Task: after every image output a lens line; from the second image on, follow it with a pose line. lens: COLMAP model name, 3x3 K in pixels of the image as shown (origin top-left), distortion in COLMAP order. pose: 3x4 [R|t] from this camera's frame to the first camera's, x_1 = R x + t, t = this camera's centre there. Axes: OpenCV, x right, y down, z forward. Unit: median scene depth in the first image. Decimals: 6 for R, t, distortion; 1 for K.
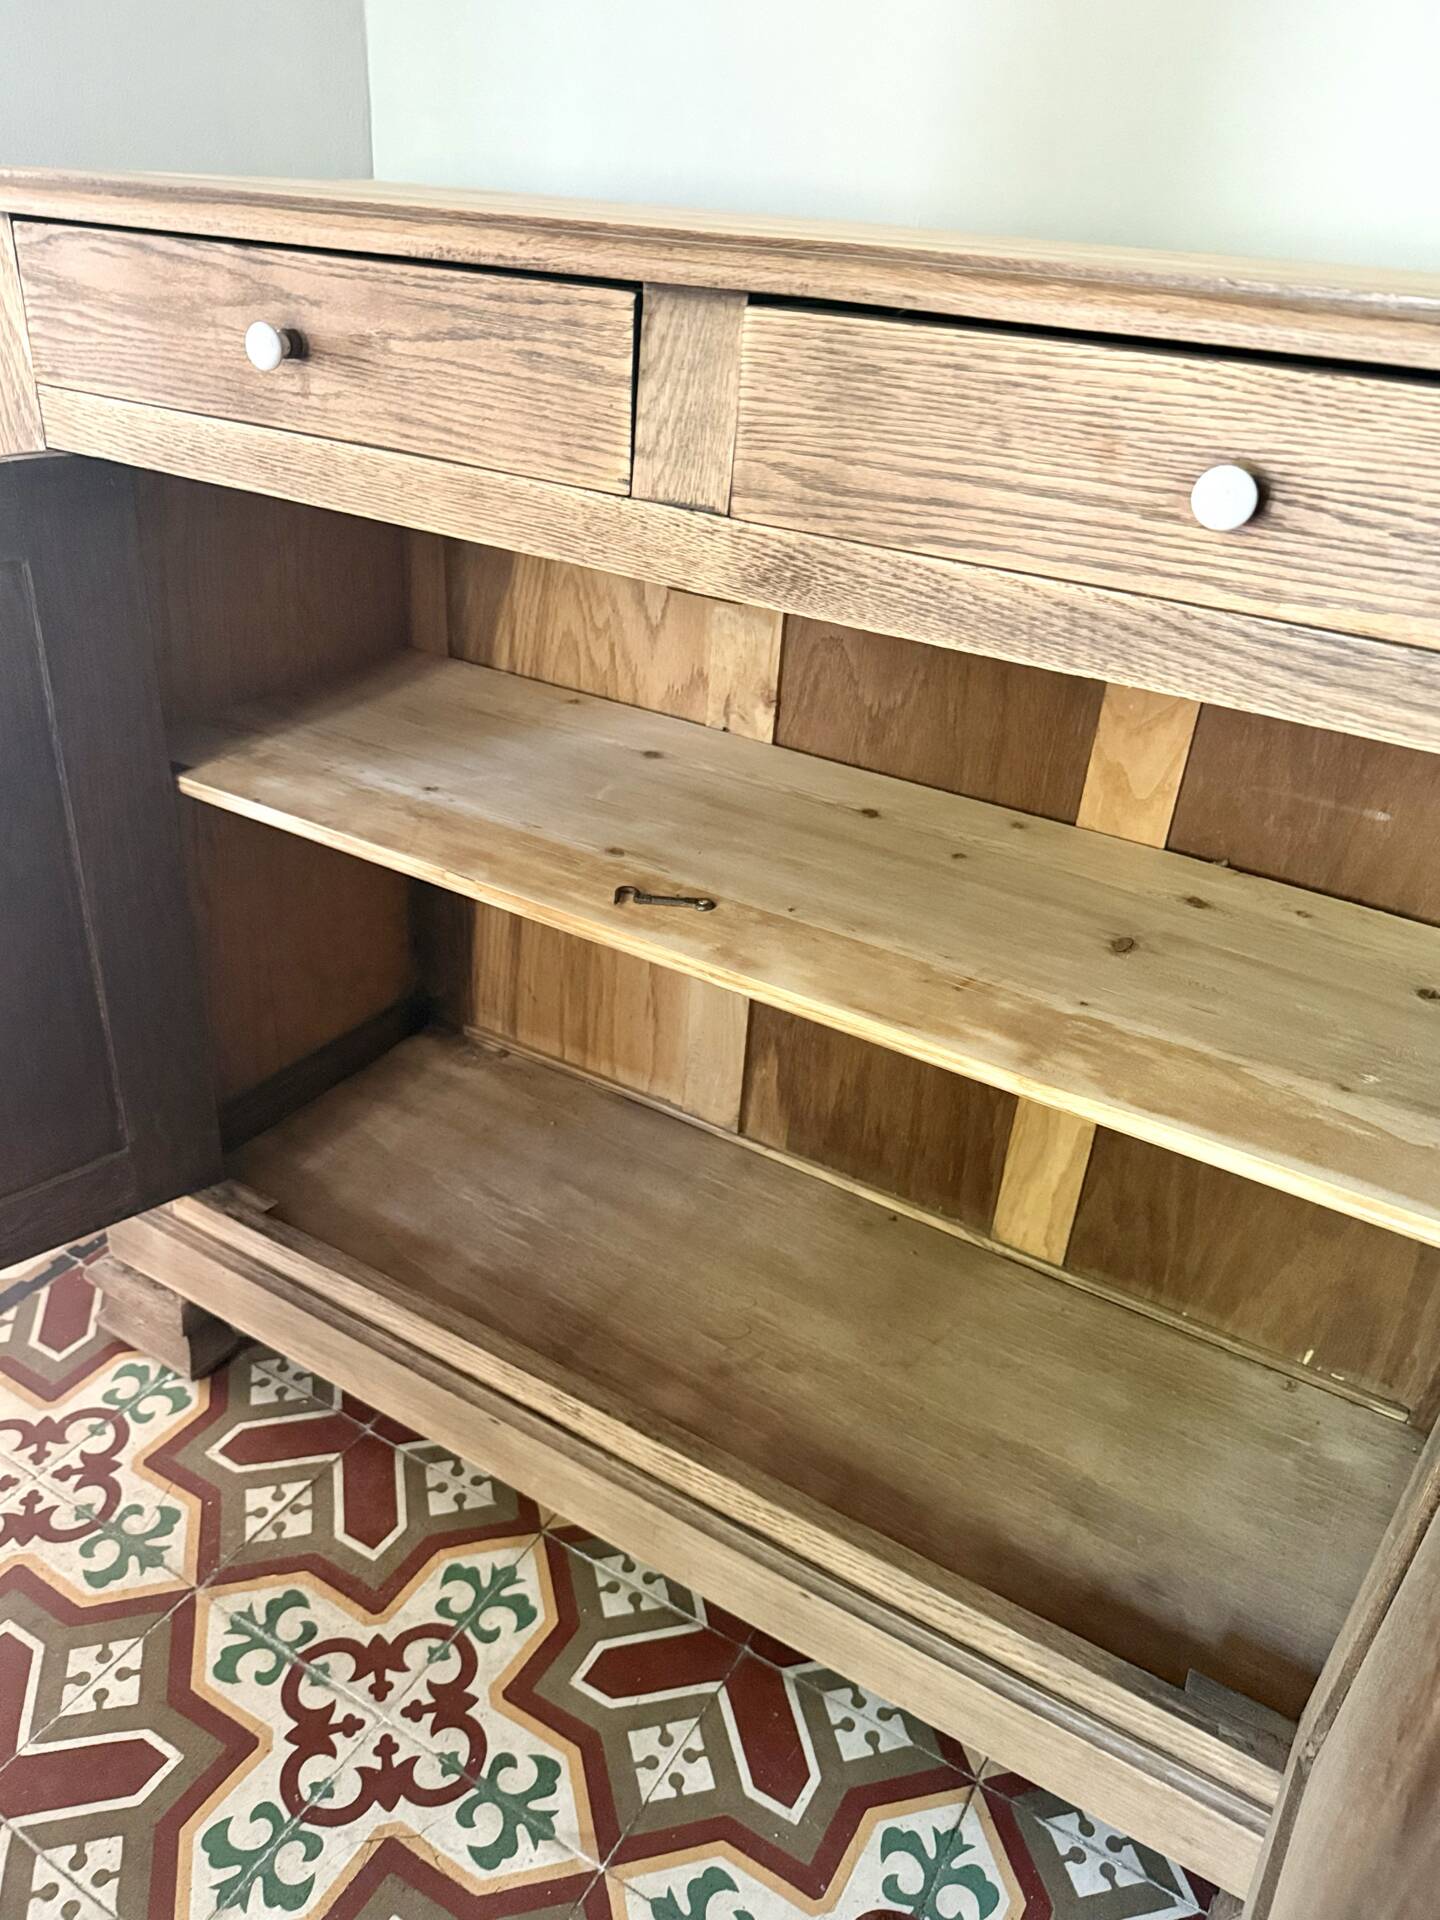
lens RADIAL K [[1403.3, 0, 711.4], [0, 1403.3, 975.7], [0, 0, 1]] dist [0.044497, -0.078705]
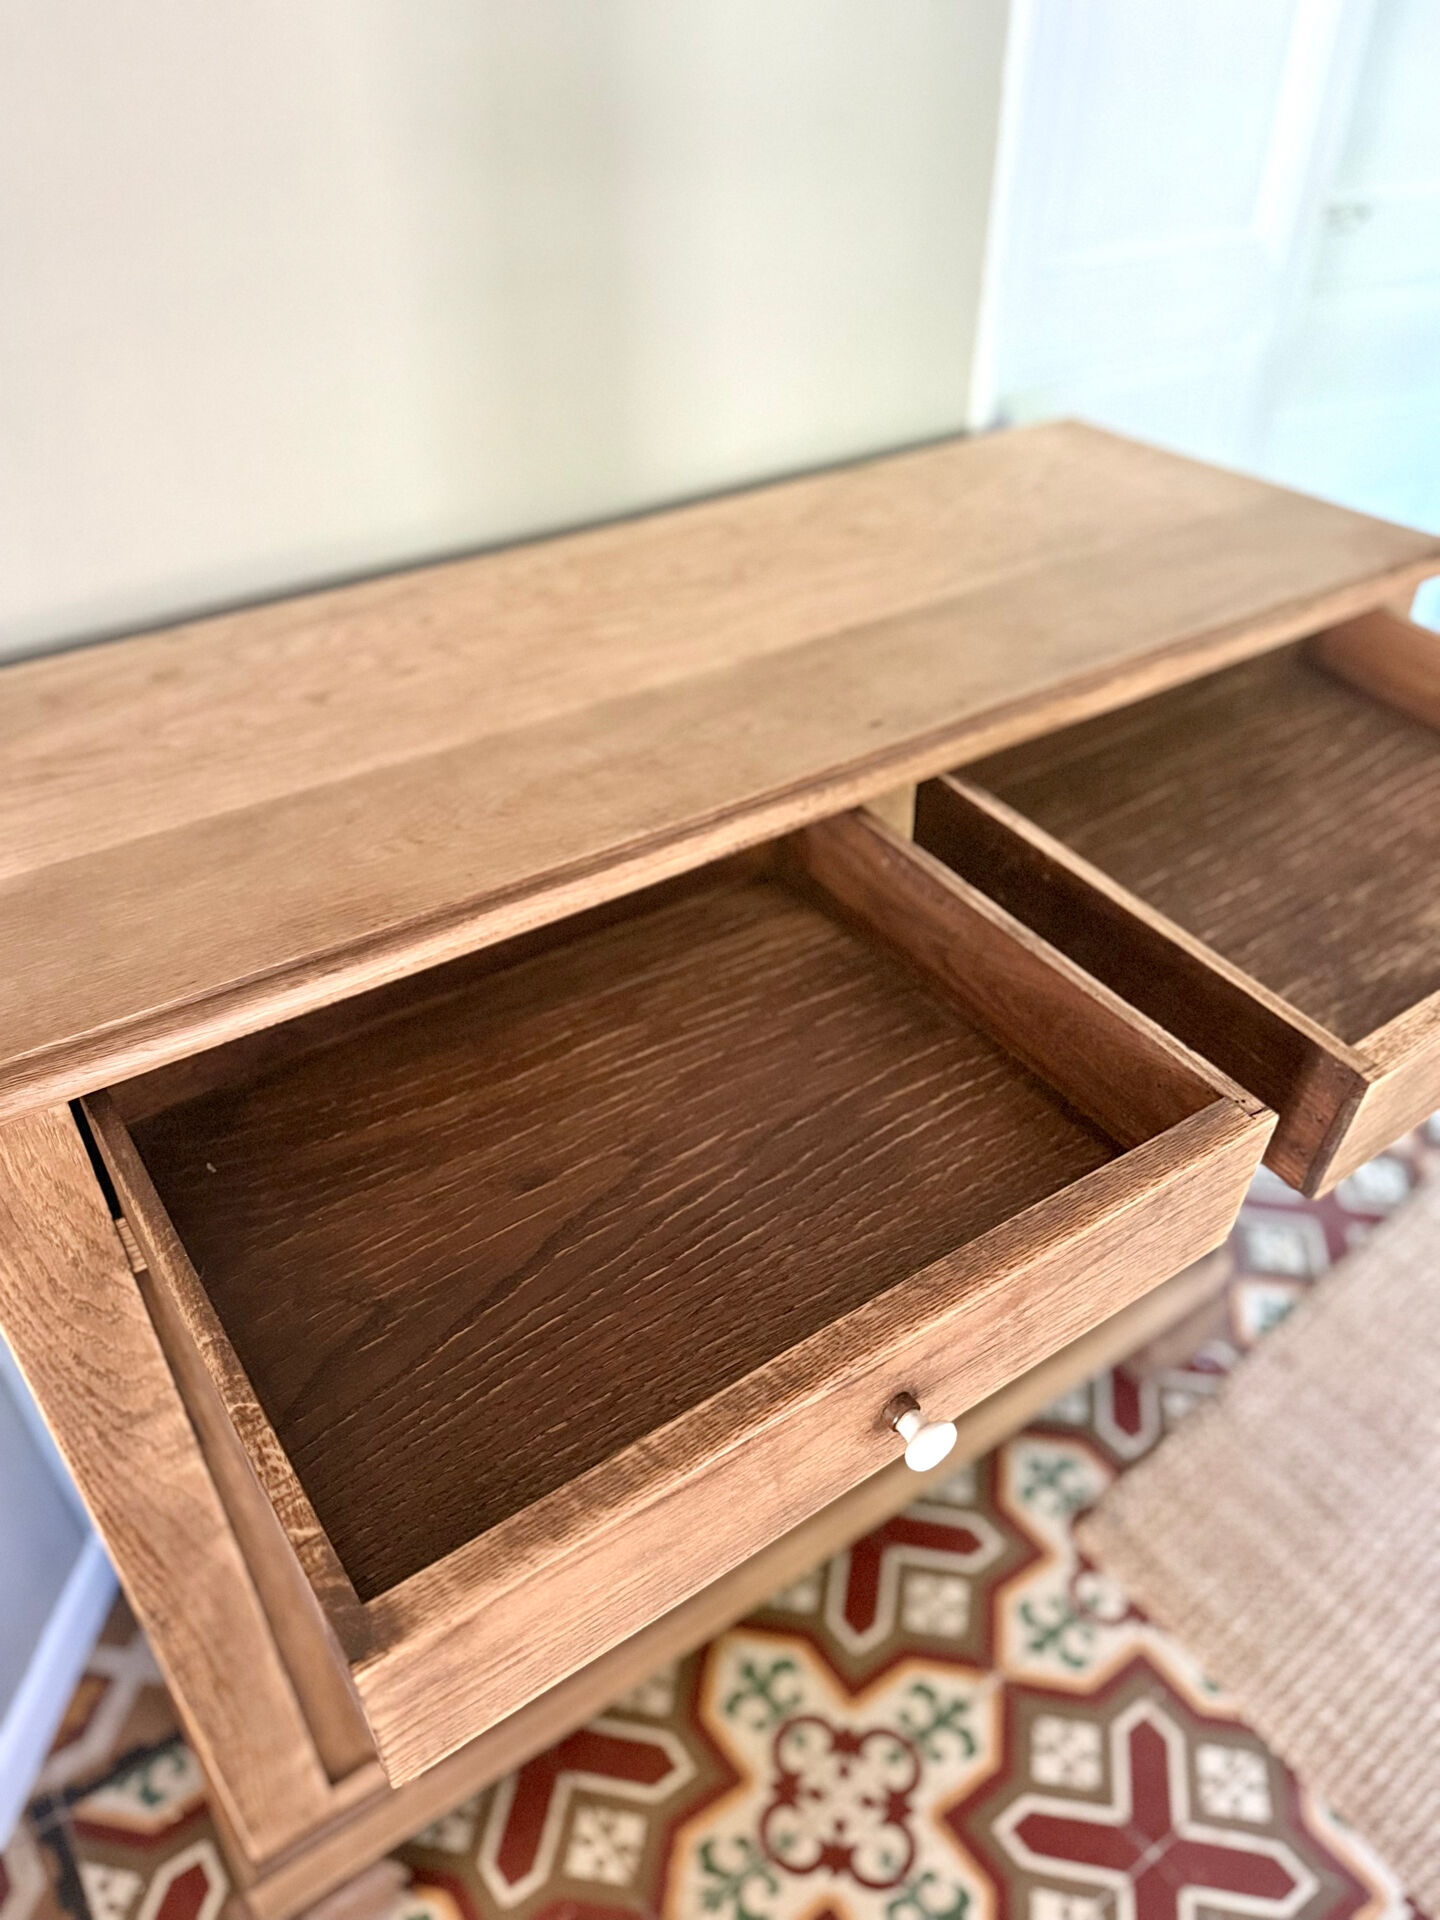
lens RADIAL K [[1403.3, 0, 721.5], [0, 1403.3, 976.6], [0, 0, 1]] dist [0.044497, -0.078705]
pose [[0.409220, -0.602908, 0.684865, -0.697793], [0.476008, 0.781419, 0.403484, -0.596383], [-0.778431, 0.160888, 0.606762, 0.216011]]
